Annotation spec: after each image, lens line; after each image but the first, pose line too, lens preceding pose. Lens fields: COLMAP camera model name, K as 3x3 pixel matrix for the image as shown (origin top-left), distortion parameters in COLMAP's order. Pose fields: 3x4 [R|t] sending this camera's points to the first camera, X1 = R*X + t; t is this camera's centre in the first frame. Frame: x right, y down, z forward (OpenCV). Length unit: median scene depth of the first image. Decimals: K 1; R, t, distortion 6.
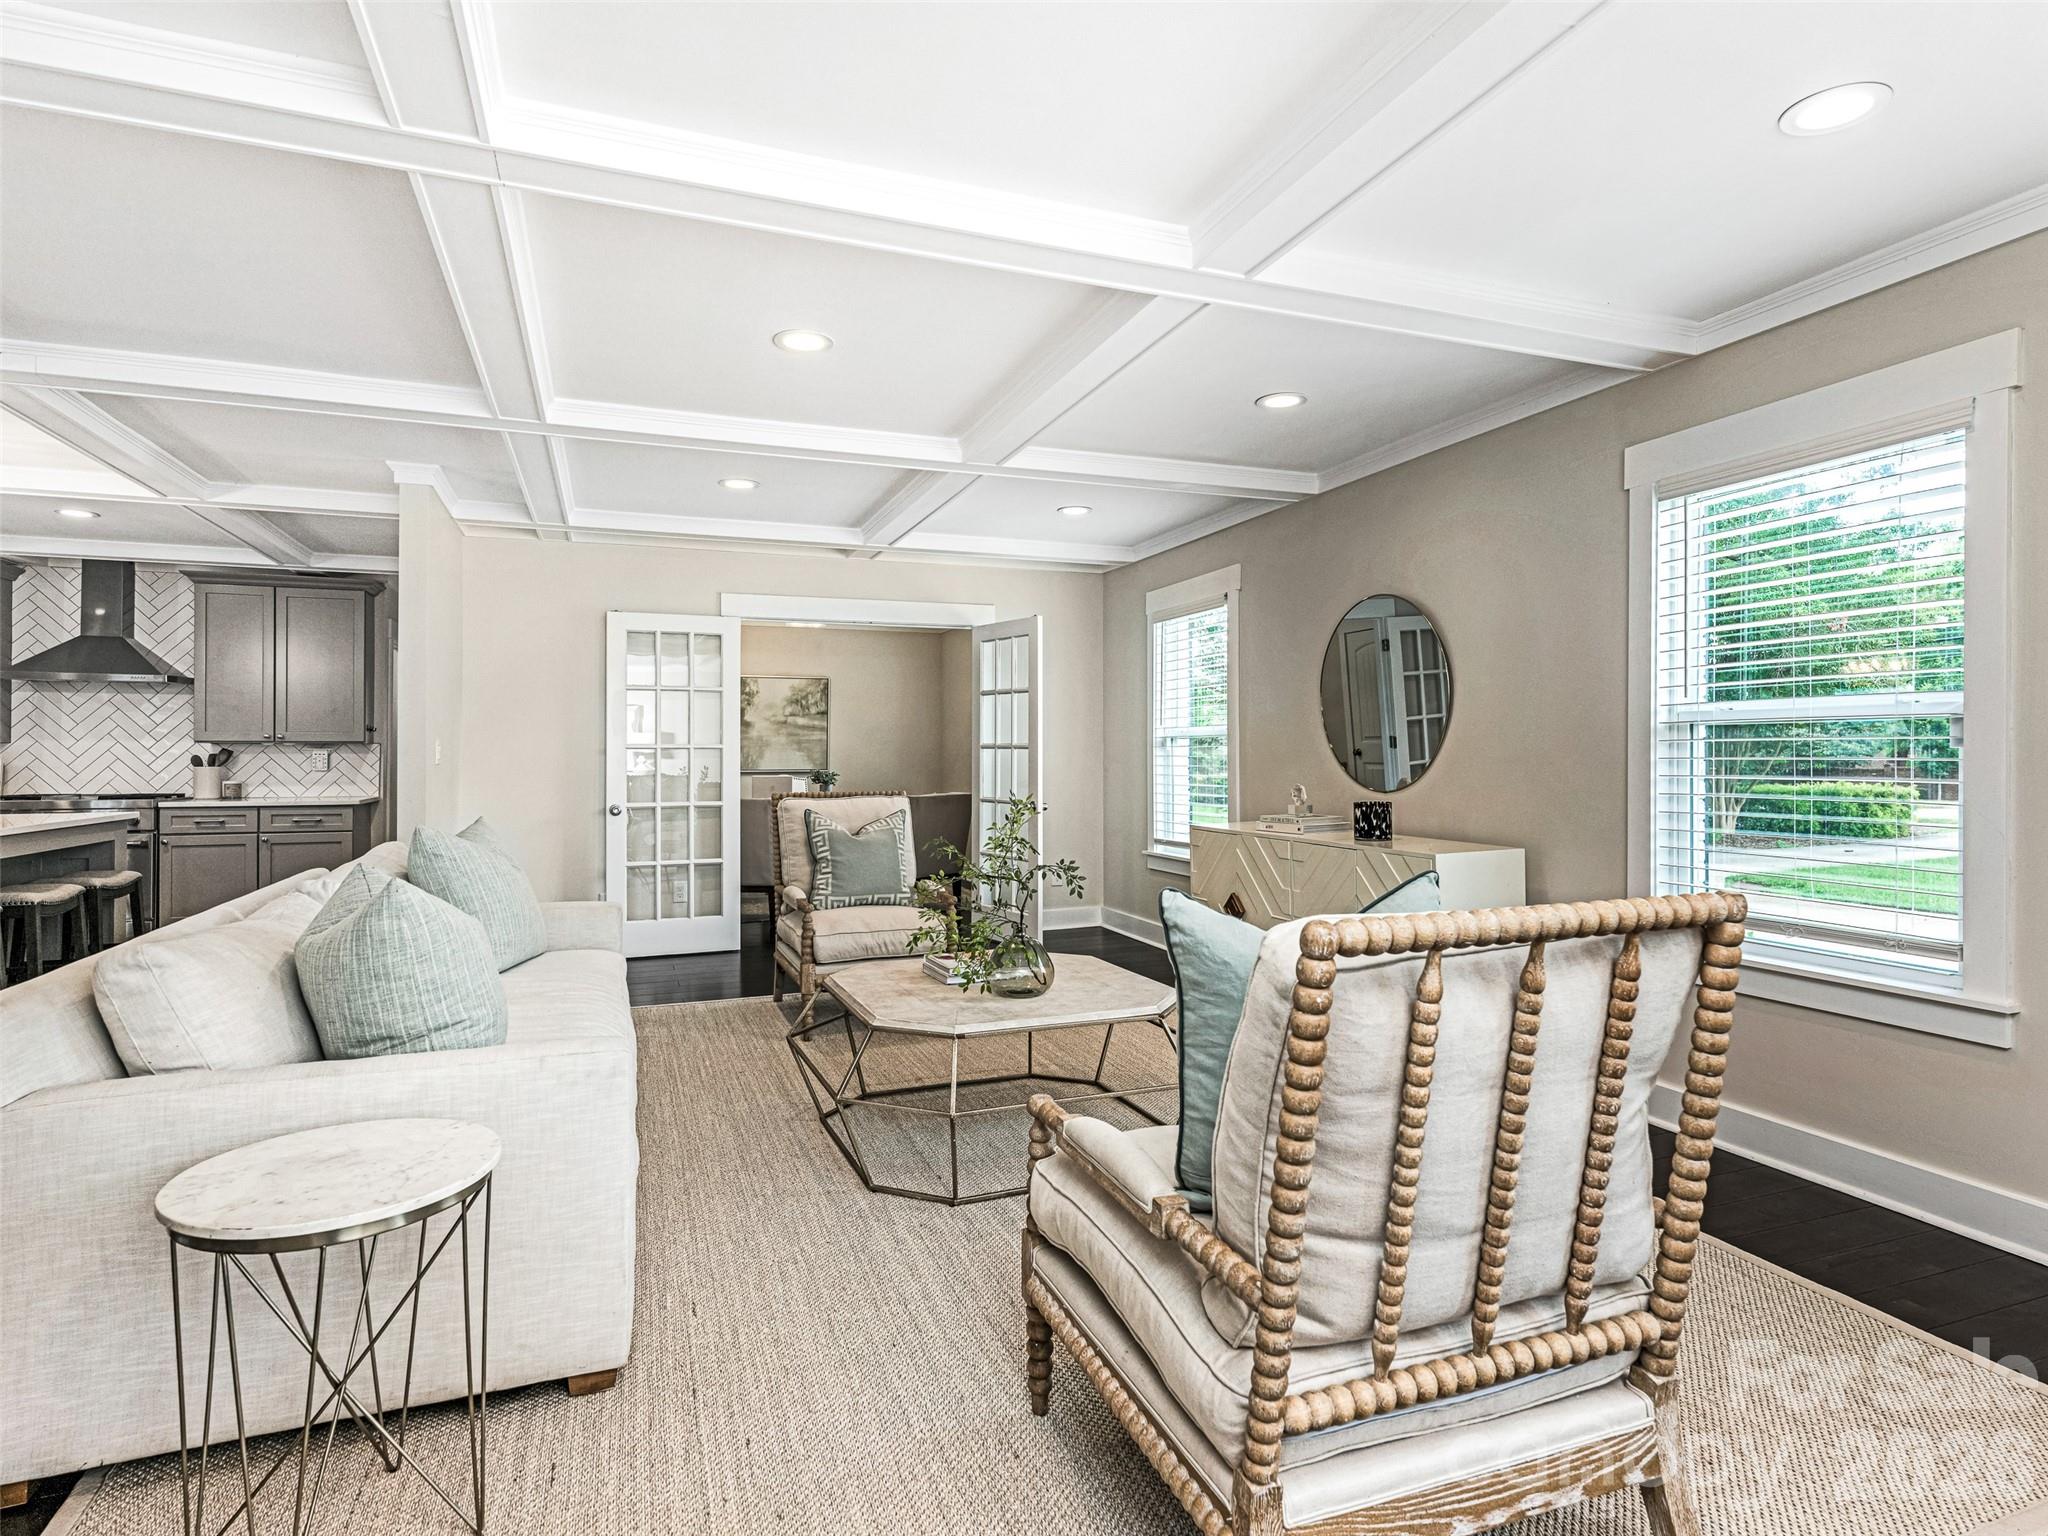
lens RADIAL K [[1114.6, 0, 1046.2], [0, 1114.6, 751.7], [0, 0, 1]] dist [0.006401, -0.000088]
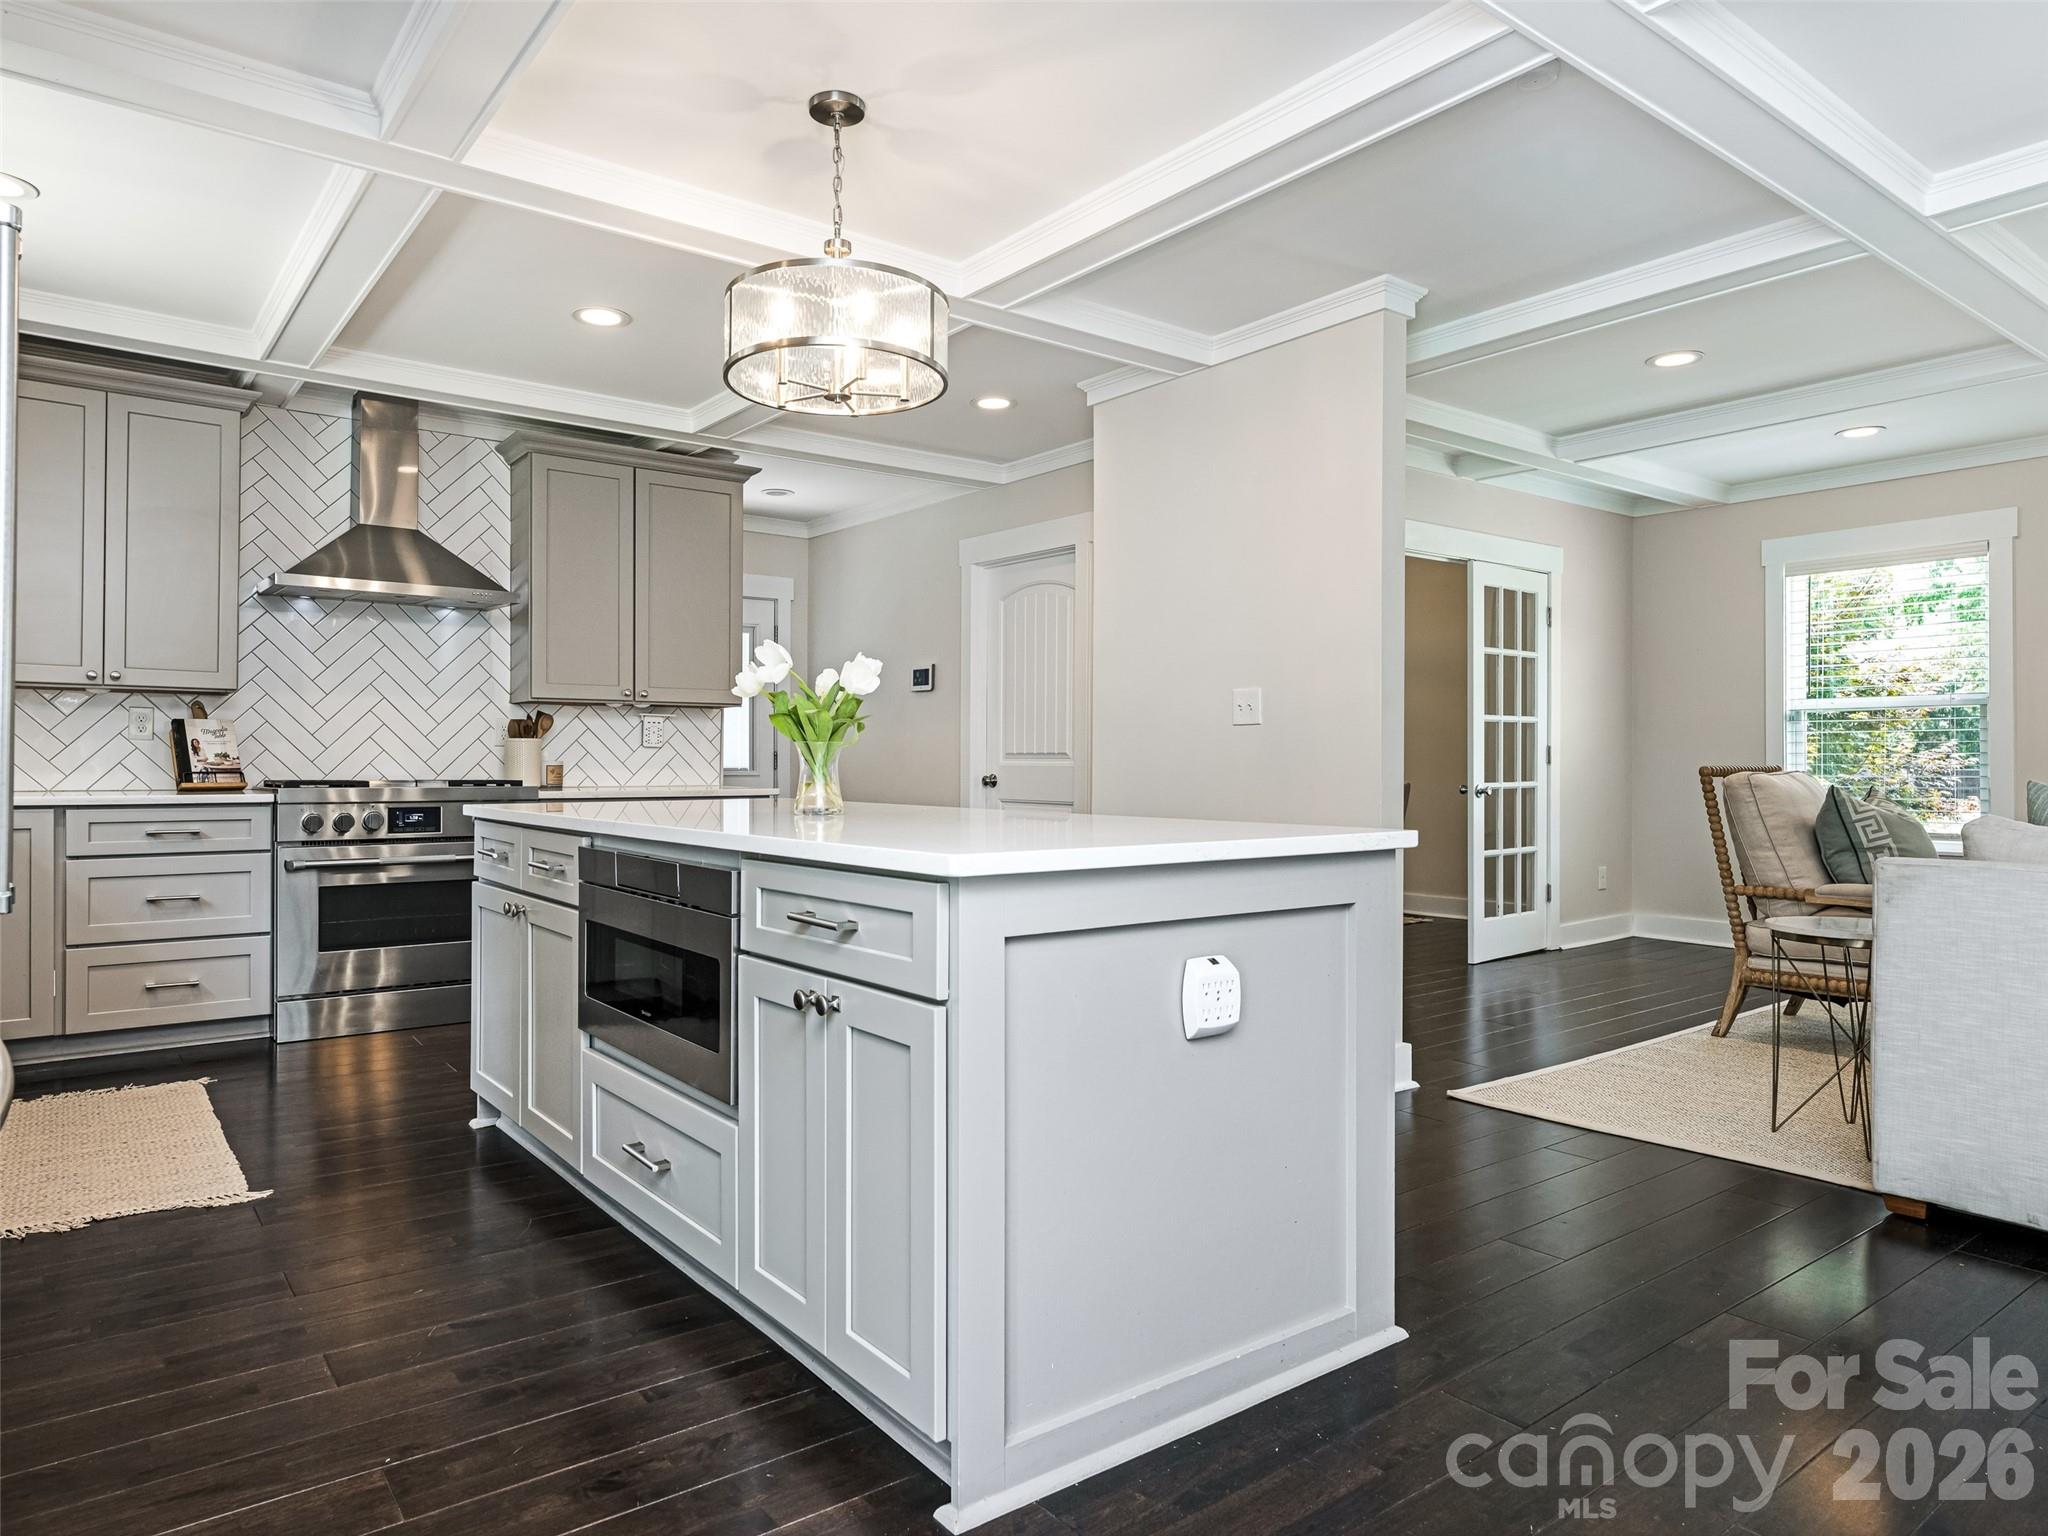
lens RADIAL K [[1290.1, 0, 1020.3], [0, 1290.1, 768.1], [0, 0, 1]] dist [0.004022, -0.001854]
pose [[0.957595, 0.000377, 0.288117, -0.696441], [-0.003115, 0.999954, 0.009045, 0.022957], [-0.288101, -0.009558, 0.957552, 0.206089]]
